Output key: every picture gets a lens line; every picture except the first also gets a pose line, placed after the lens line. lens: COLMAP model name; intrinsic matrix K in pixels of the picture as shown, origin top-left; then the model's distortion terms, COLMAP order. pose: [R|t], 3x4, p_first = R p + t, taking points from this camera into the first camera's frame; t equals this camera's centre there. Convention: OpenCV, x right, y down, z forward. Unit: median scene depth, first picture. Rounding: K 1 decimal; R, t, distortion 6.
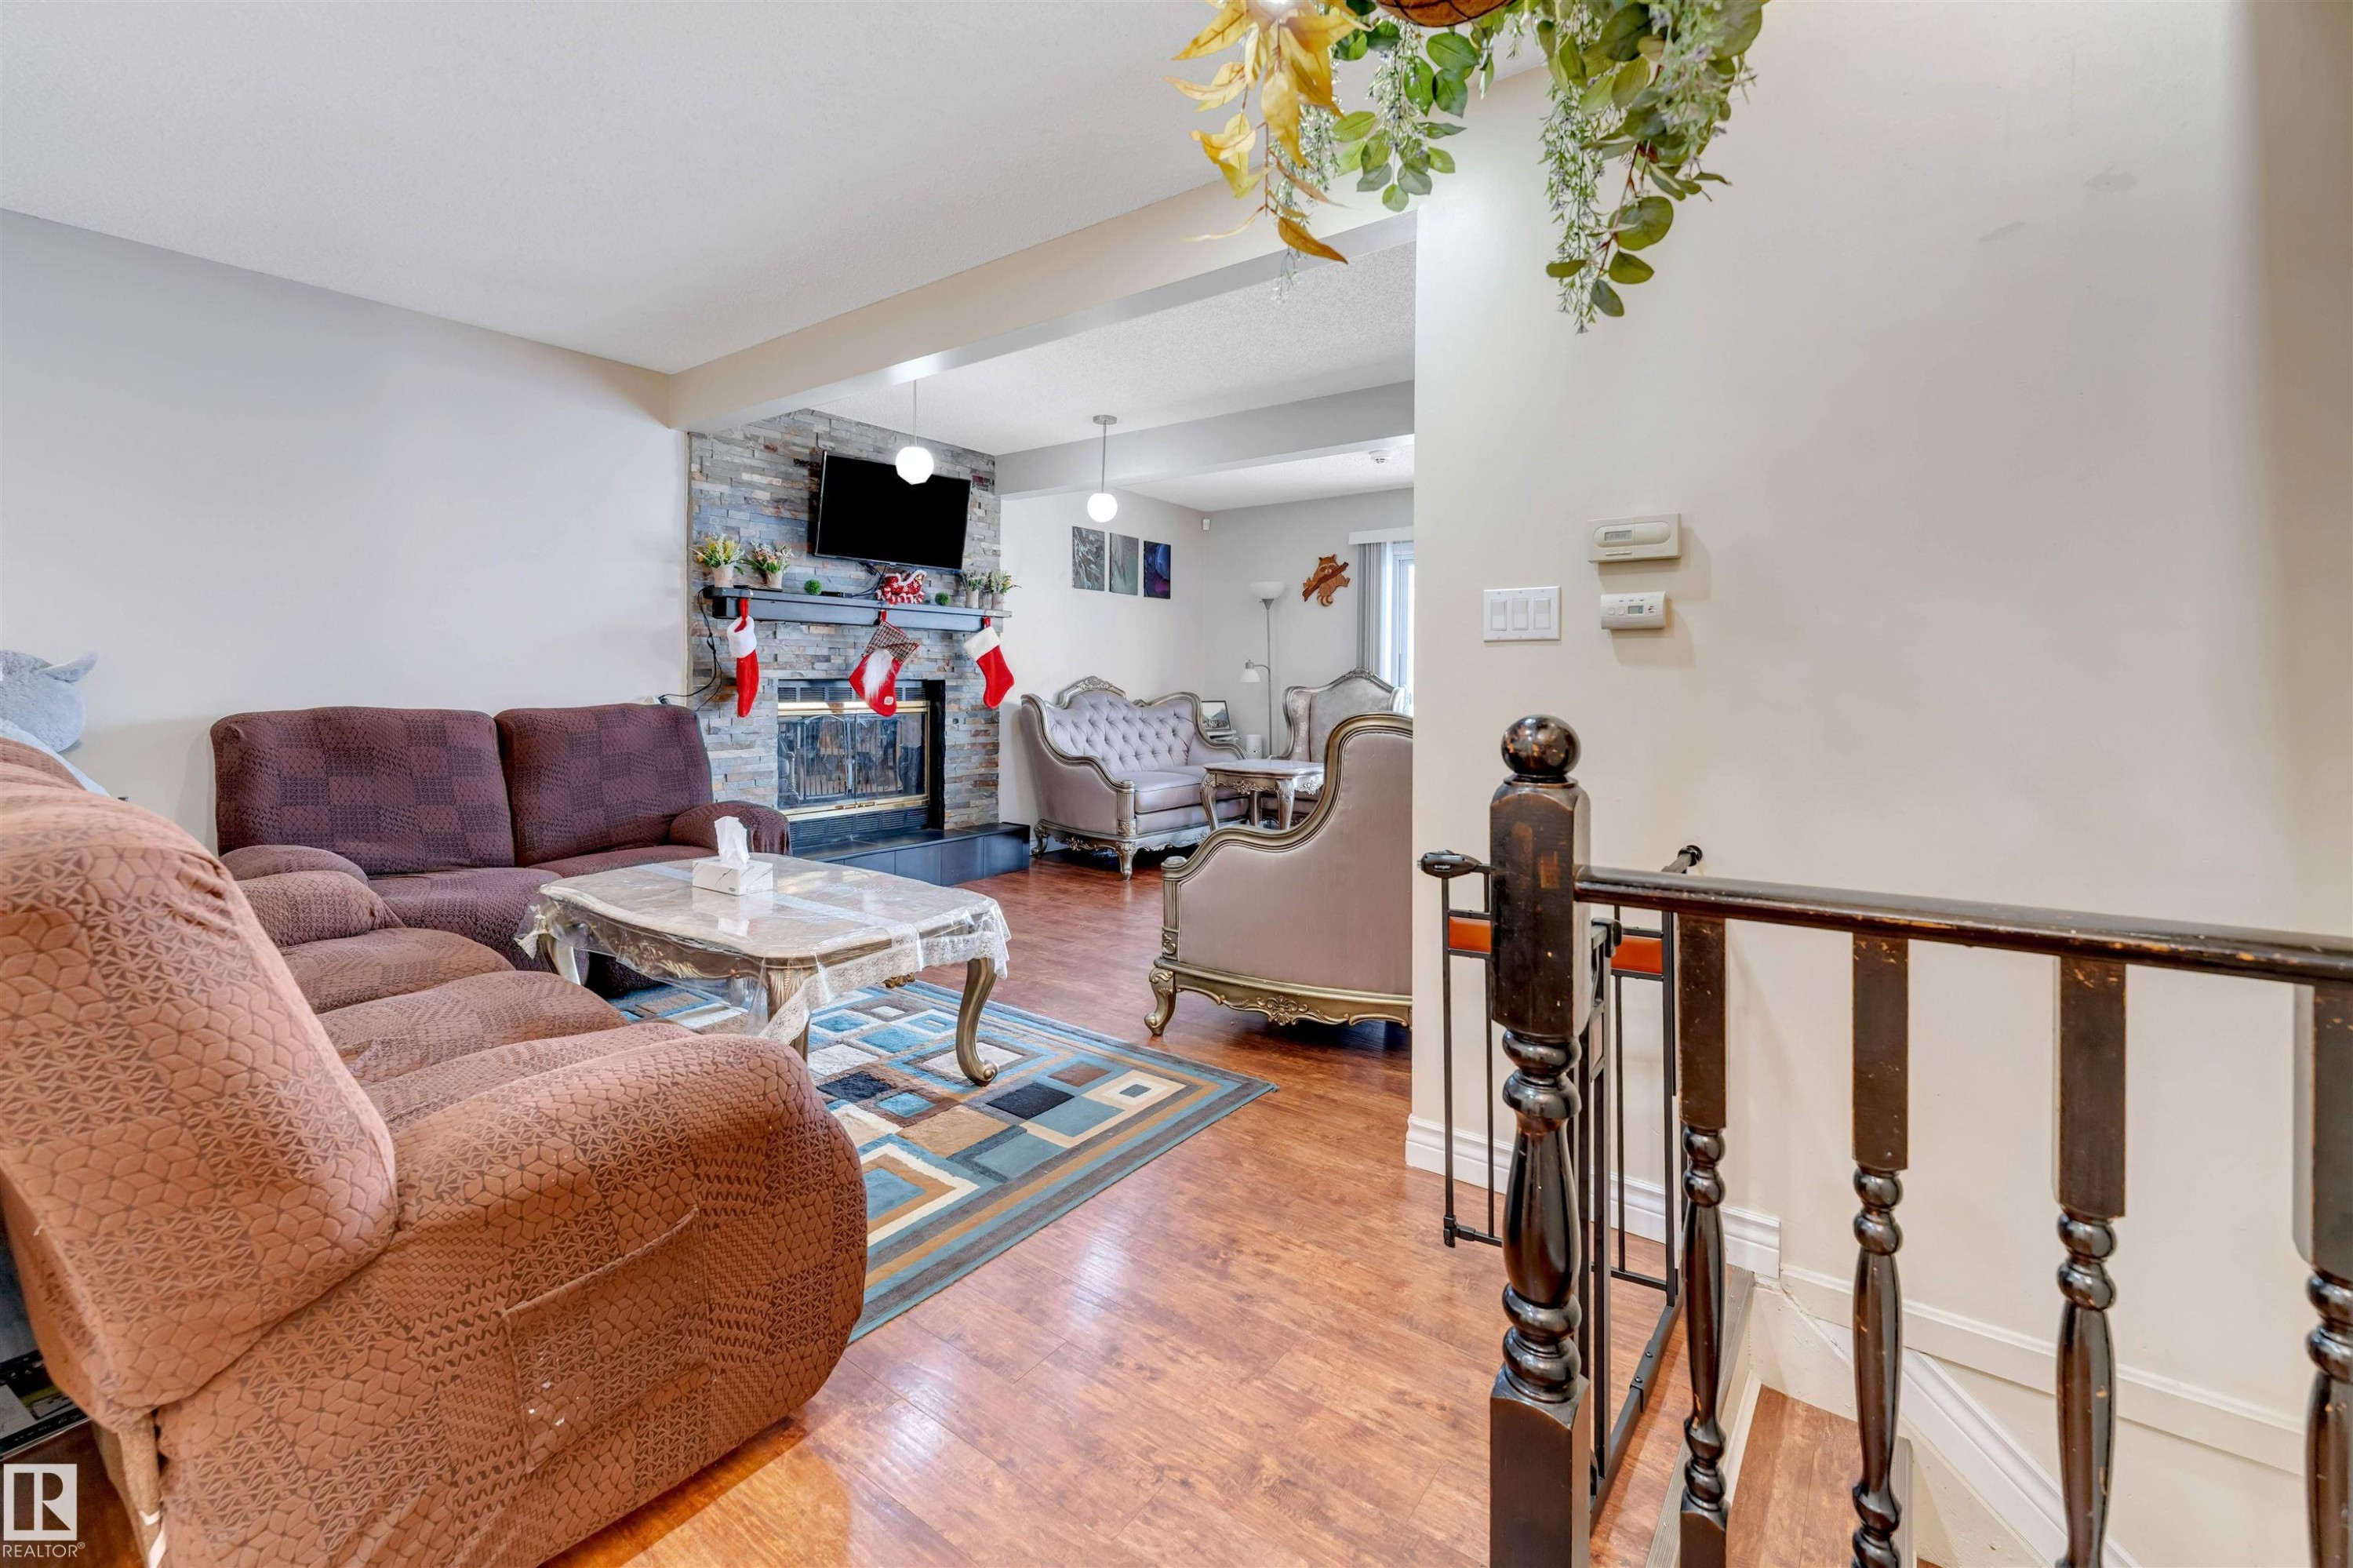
lens RADIAL K [[968.9, 0, 1175.0], [0, 968.9, 743.4], [0, 0, 1]] dist [-0.001916, -0.000224]
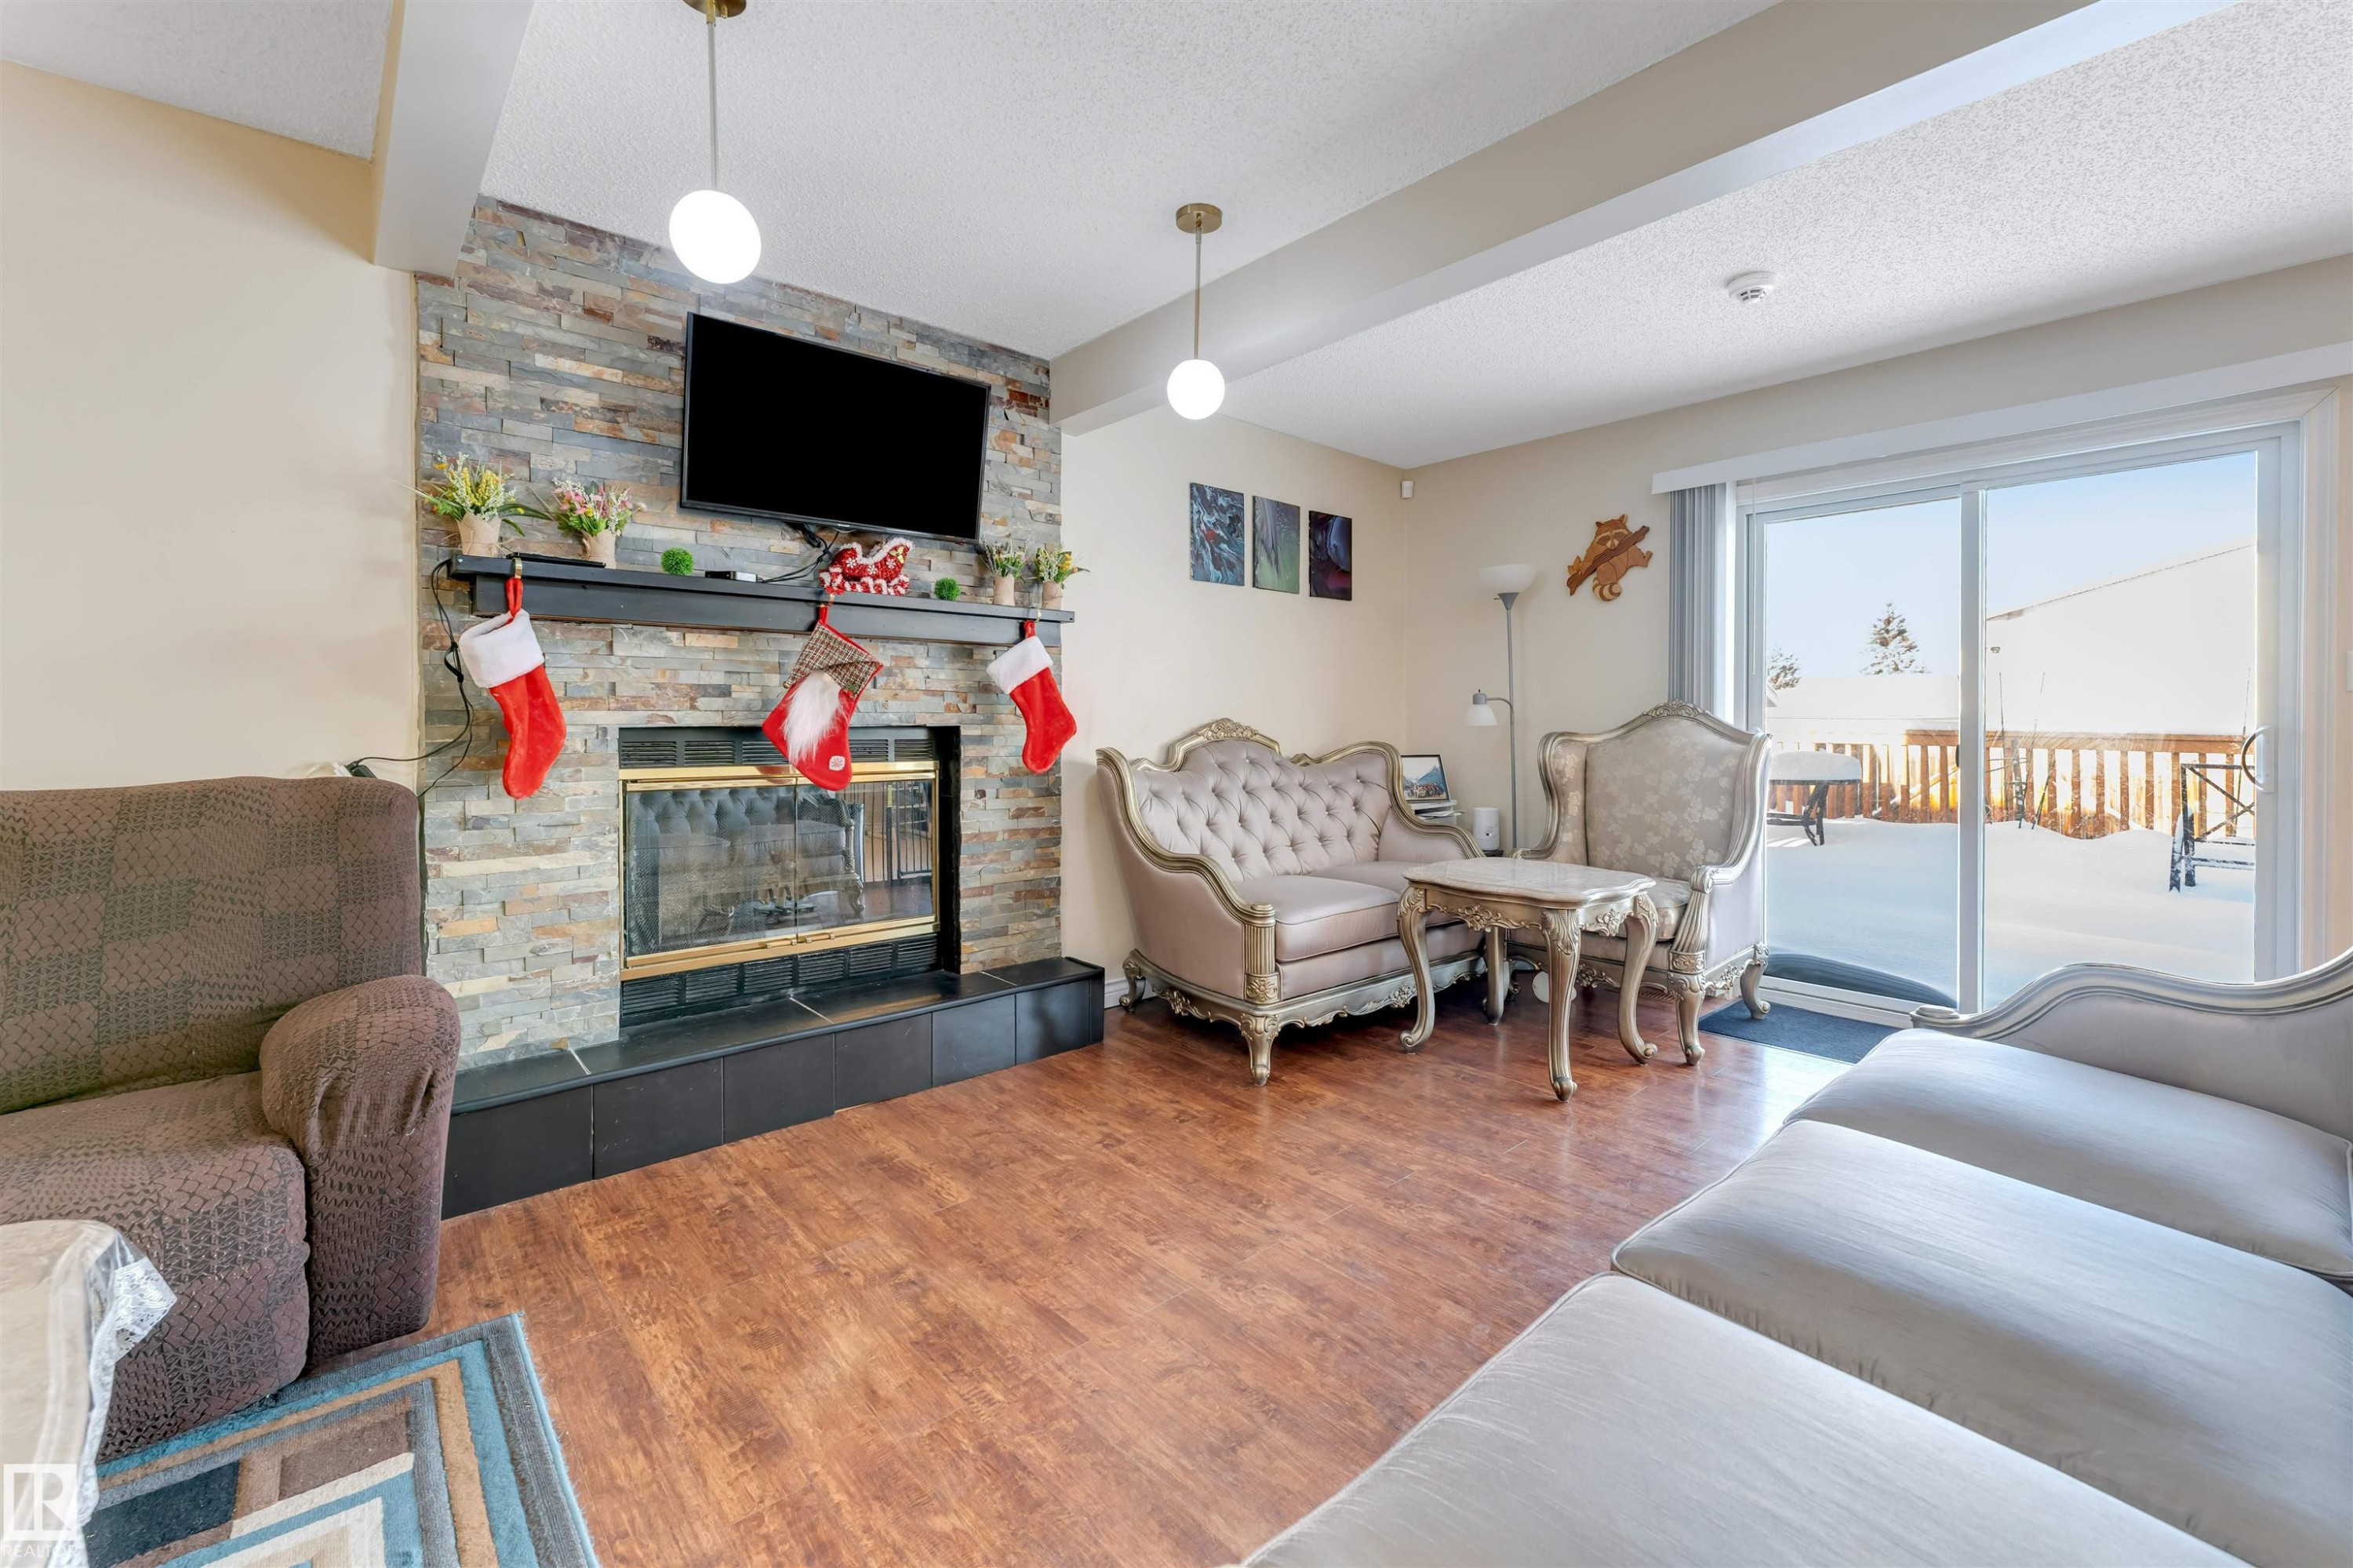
lens RADIAL K [[968.9, 0, 1175.0], [0, 968.9, 743.4], [0, 0, 1]] dist [-0.001916, -0.000224]
pose [[0.978307, -0.004083, -0.207122, 0.017308], [-0.005398, 0.998964, -0.045187, -0.027733], [0.207092, 0.045324, 0.977271, 0.430022]]
